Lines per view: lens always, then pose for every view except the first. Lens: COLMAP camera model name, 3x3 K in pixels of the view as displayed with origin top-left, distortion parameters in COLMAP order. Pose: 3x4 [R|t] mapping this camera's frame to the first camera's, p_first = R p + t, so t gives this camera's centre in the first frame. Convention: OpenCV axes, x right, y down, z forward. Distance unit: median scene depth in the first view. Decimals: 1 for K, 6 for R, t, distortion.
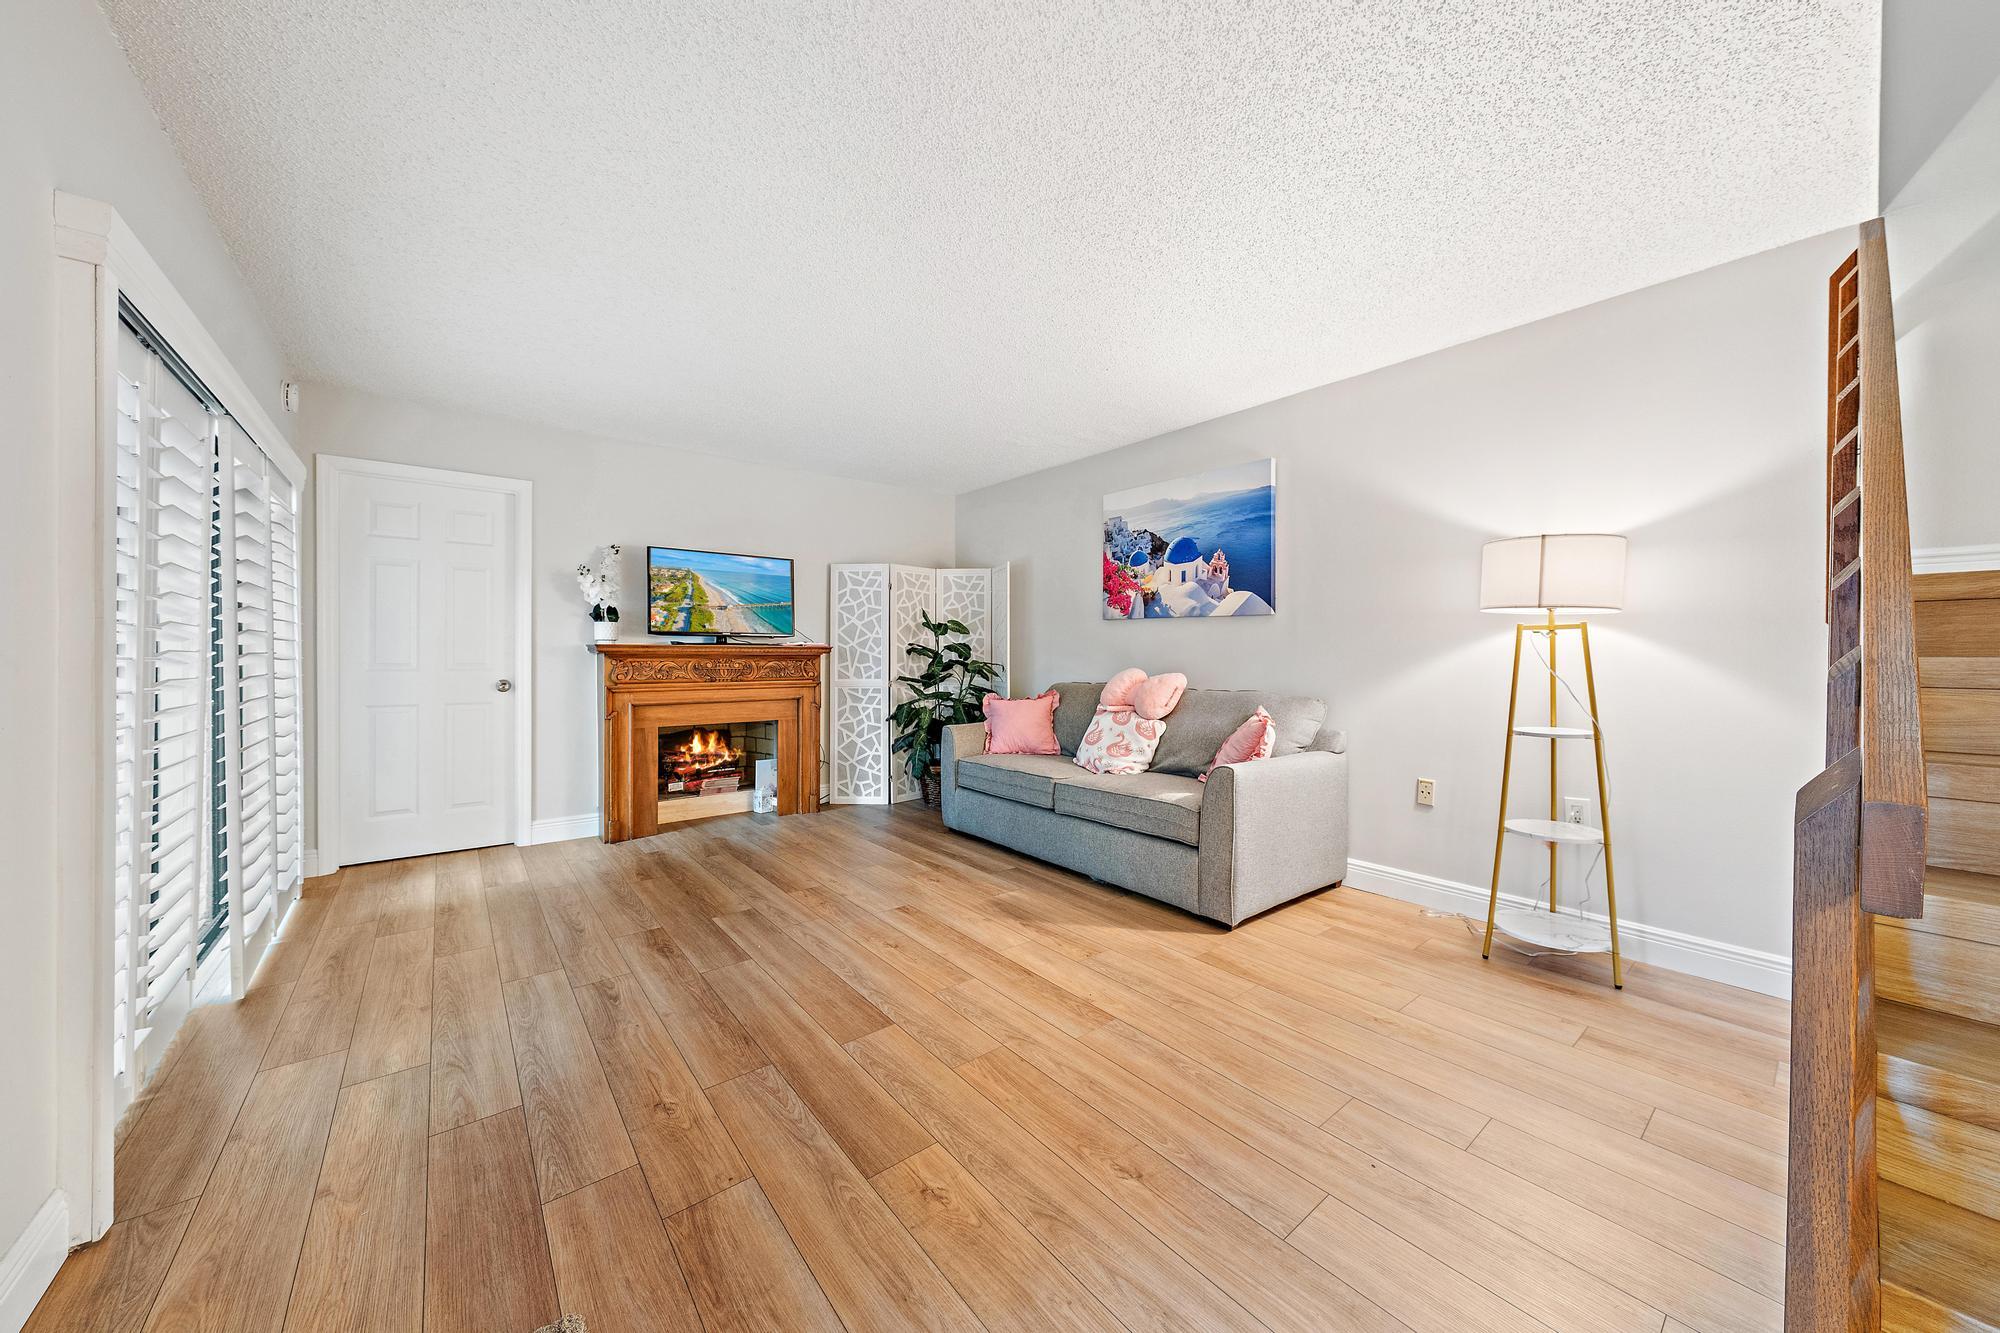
lens RADIAL K [[701.8, 0, 996.5], [0, 701.8, 660.9], [0, 0, 1]] dist [0.000615, -0.000439]
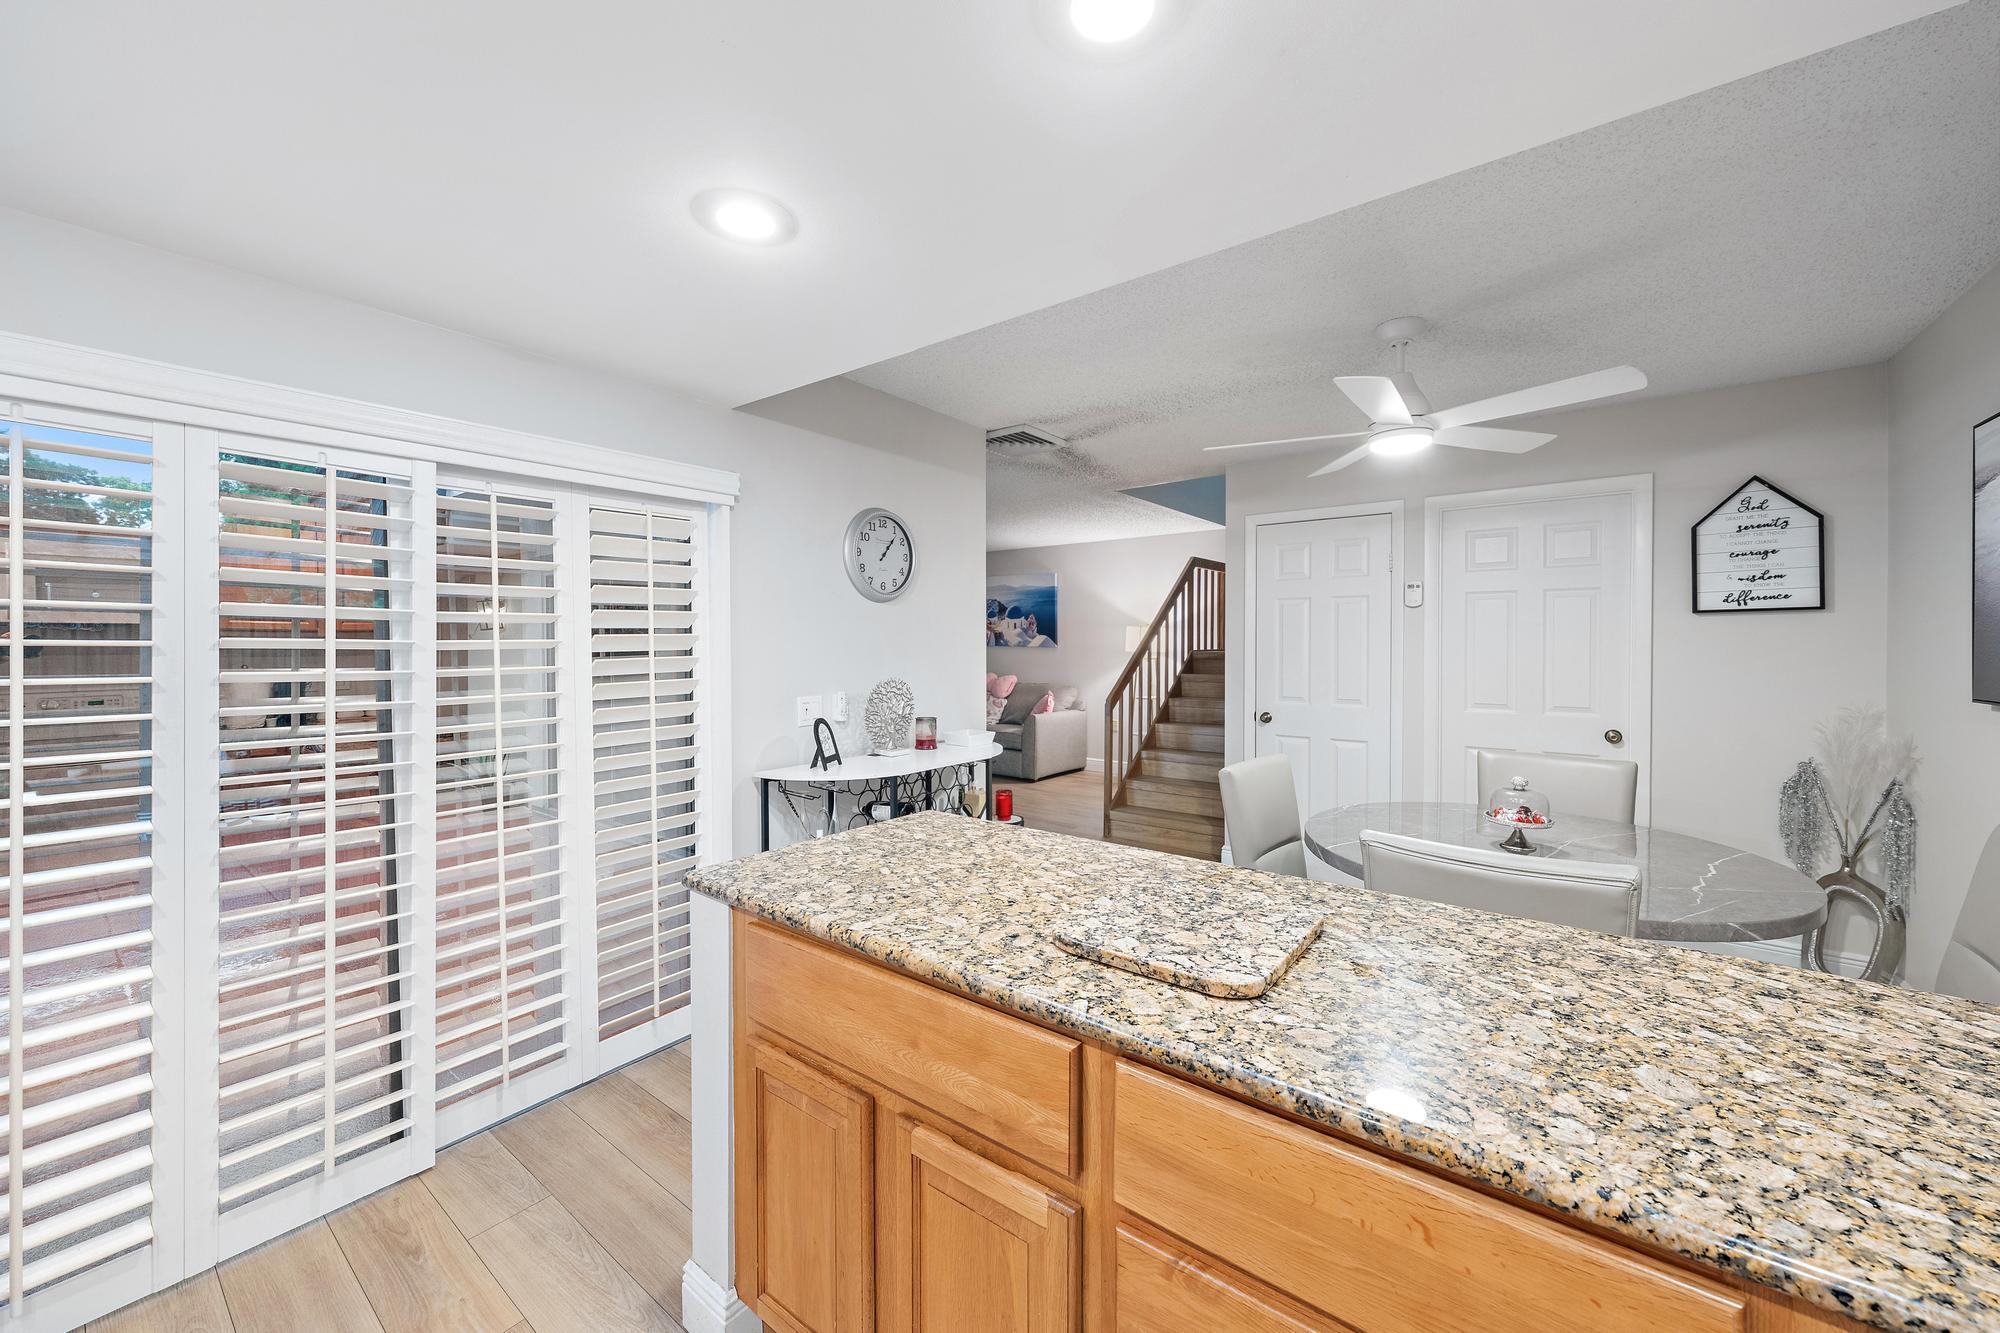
lens RADIAL K [[745.1, 0, 1008.0], [0, 745.1, 647.4], [0, 0, 1]] dist [0.001686, 0.000037]
pose [[0.967898, -0.003738, 0.251315, -0.335731], [0.003860, 0.999993, 0.000006, -0.070728], [-0.251313, 0.000964, 0.967905, -1.227527]]
